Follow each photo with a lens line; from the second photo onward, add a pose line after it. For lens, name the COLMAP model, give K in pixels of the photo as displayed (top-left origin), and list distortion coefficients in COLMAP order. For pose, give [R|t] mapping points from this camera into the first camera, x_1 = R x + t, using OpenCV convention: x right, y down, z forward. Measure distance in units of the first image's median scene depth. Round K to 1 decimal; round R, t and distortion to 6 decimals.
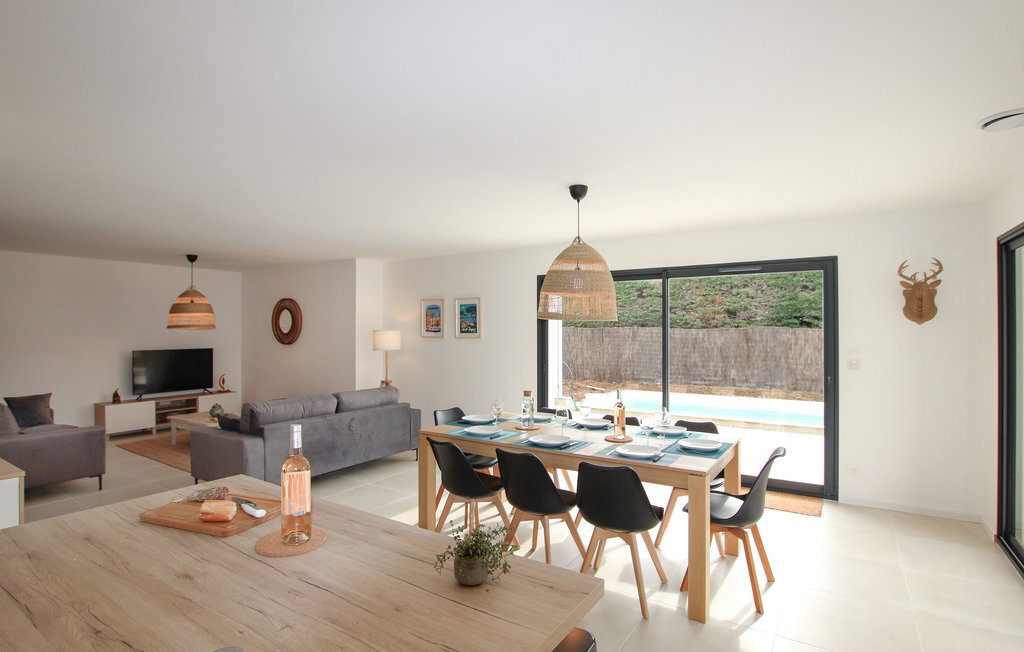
lens RADIAL K [[495.6, 0, 520.0], [0, 495.6, 326.7], [0, 0, 1]] dist [-0.029094, 0.000435]
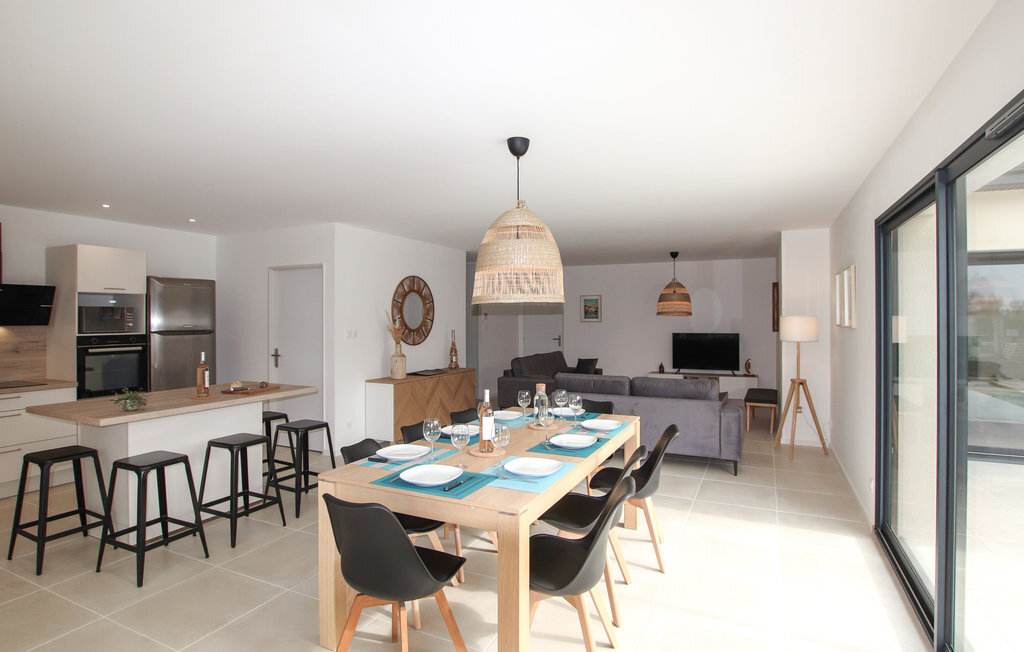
lens RADIAL K [[521.3, 0, 513.2], [0, 521.3, 315.0], [0, 0, 1]] dist [-0.030094, 0.003654]
pose [[0.116277, -0.001712, -0.993215, 0.497700], [0.003852, 0.999992, -0.001272, 0.004306], [0.993209, -0.003678, 0.116282, 0.449854]]
